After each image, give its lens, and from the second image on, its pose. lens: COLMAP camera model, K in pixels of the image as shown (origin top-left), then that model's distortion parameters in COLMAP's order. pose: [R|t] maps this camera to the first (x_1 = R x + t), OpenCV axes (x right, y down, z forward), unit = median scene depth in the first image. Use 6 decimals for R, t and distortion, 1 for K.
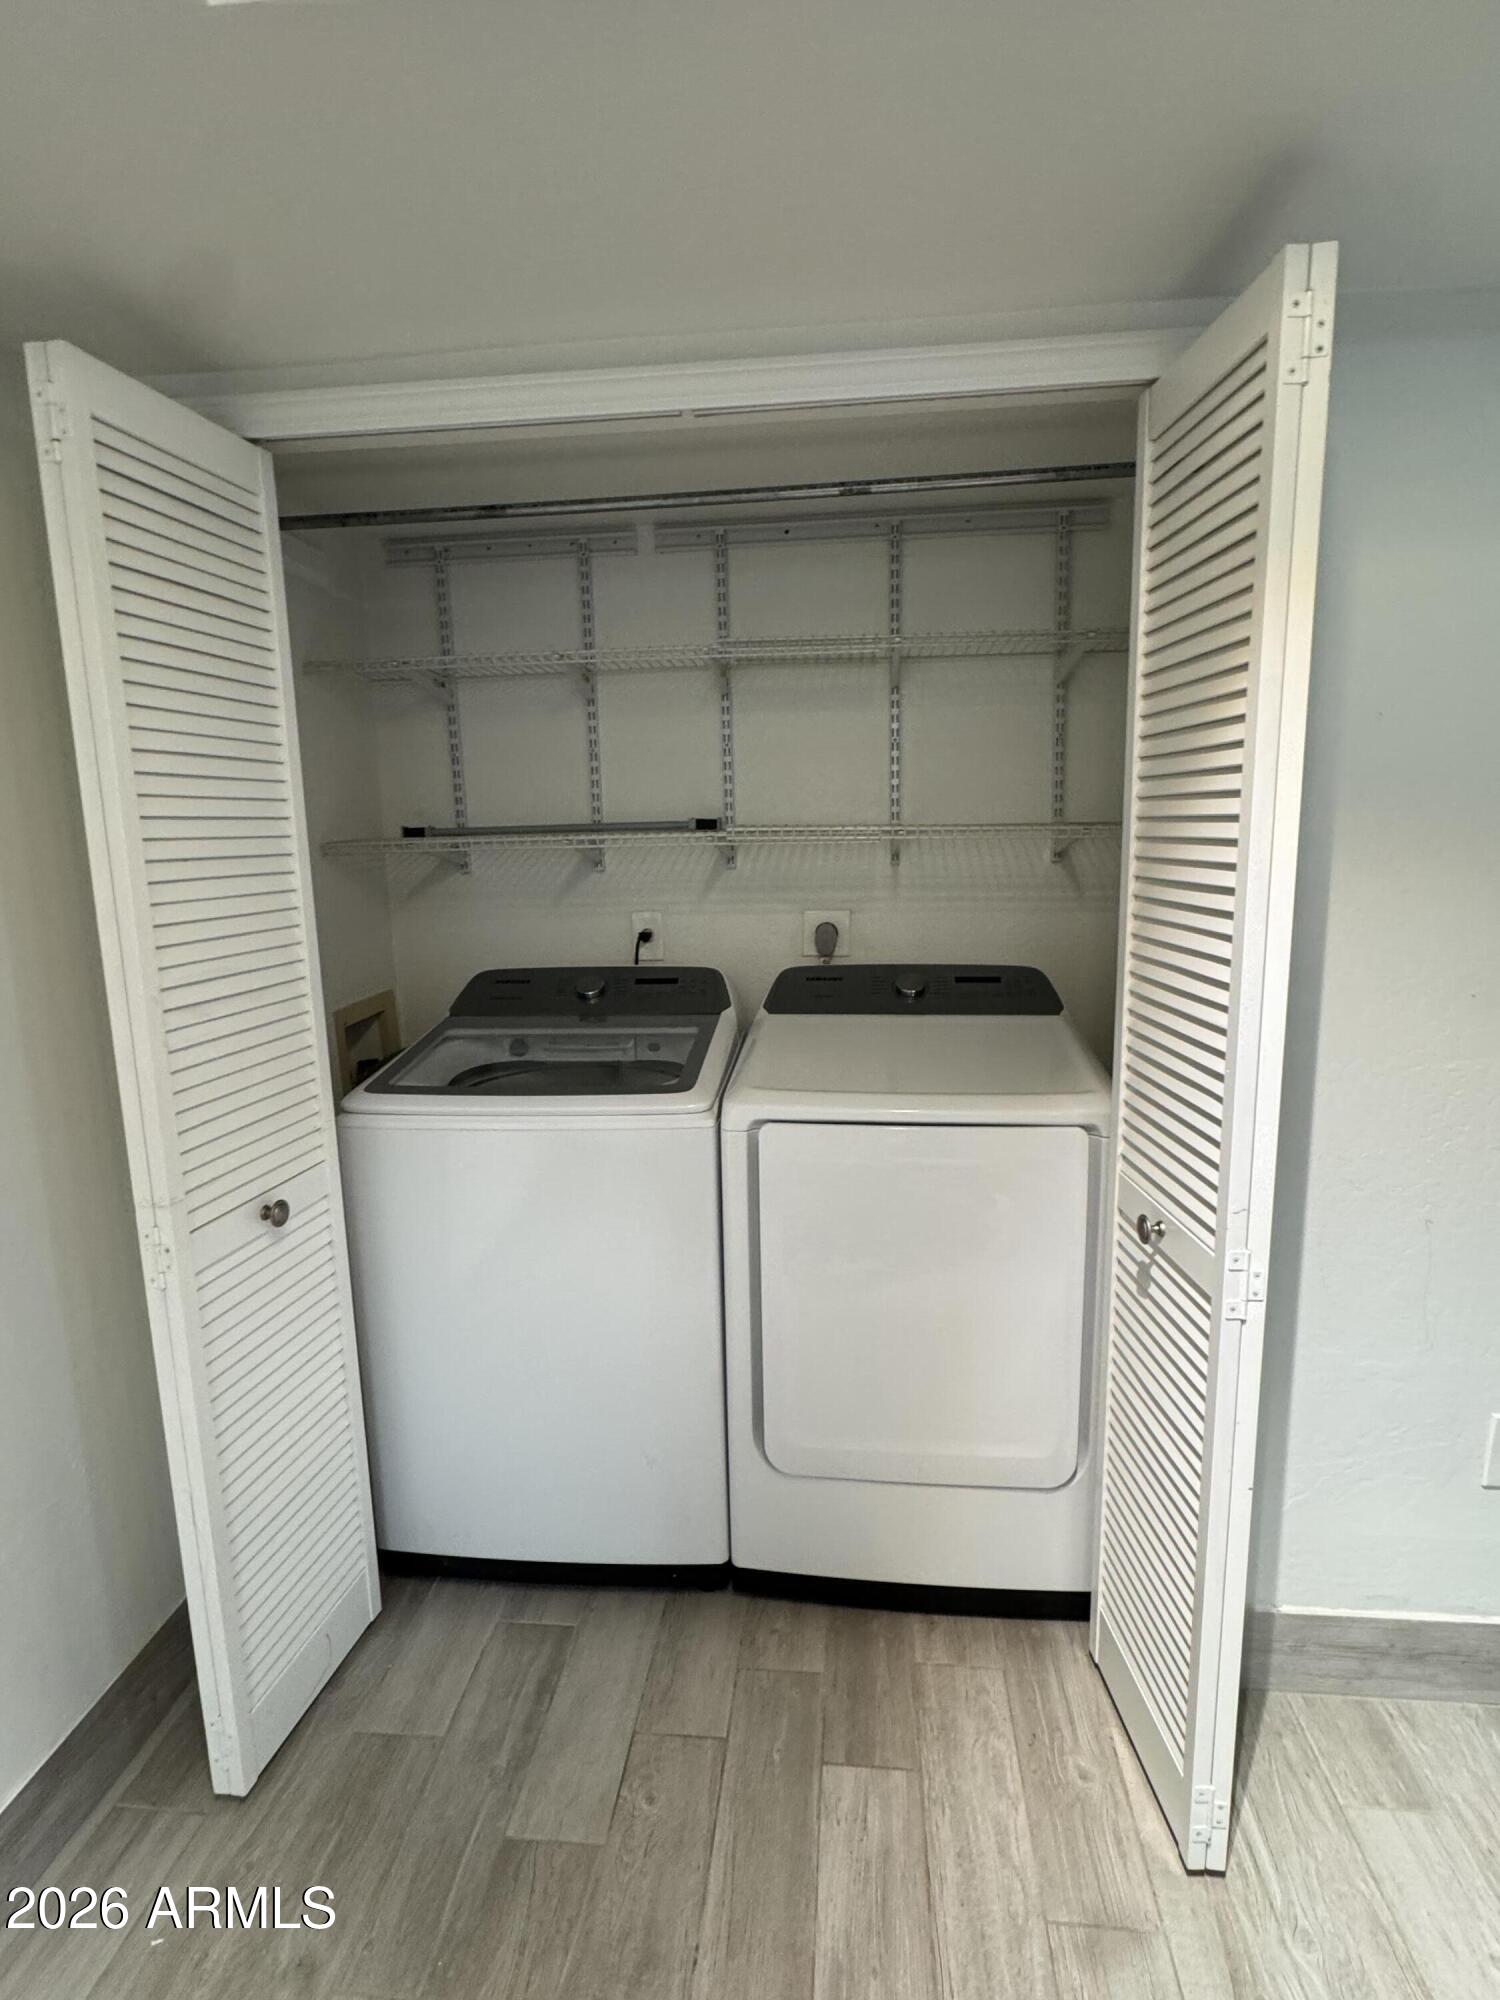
lens RADIAL K [[1006.5, 0, 748.6], [0, 1006.5, 995.8], [0, 0, 1]] dist [-0.004241, 0.000089]
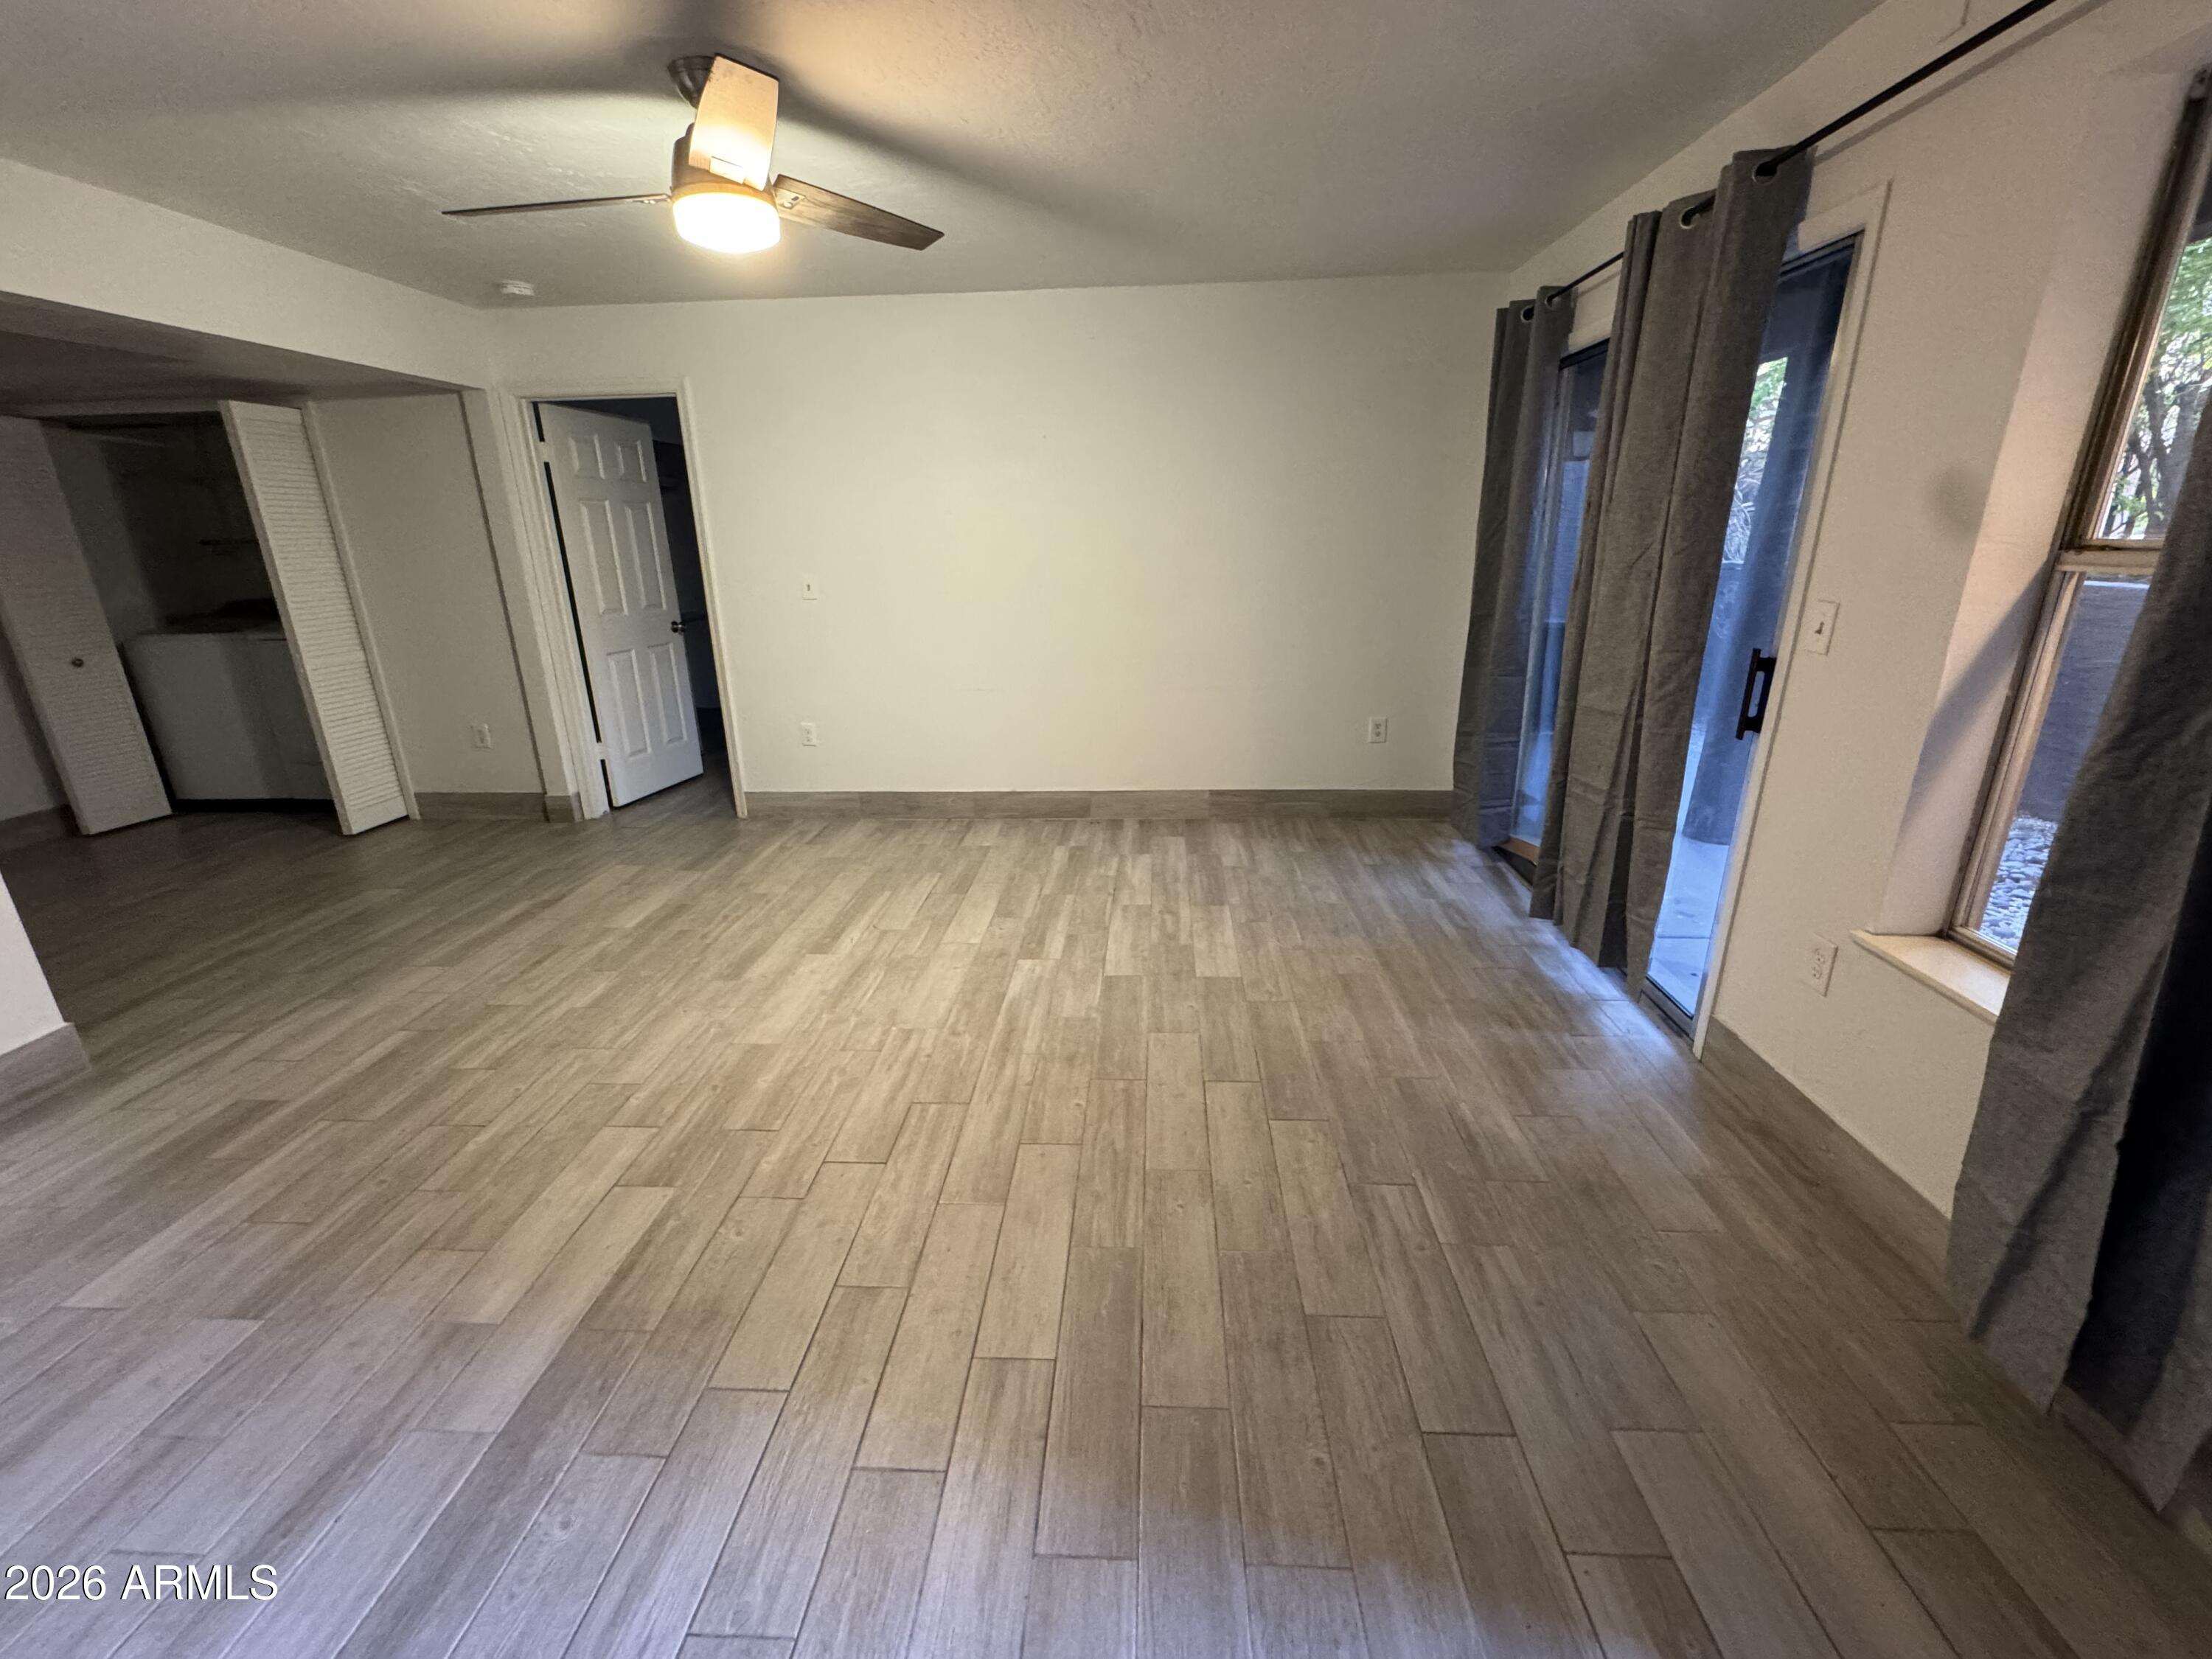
lens RADIAL K [[909.6, 0, 1103.5], [0, 909.6, 826.3], [0, 0, 1]] dist [-0.003668, 0.001058]
pose [[0.998957, -0.006712, 0.045171, 2.569105], [0.000430, 0.990479, 0.137660, 0.321499], [-0.045665, -0.137497, 0.989449, -2.016269]]
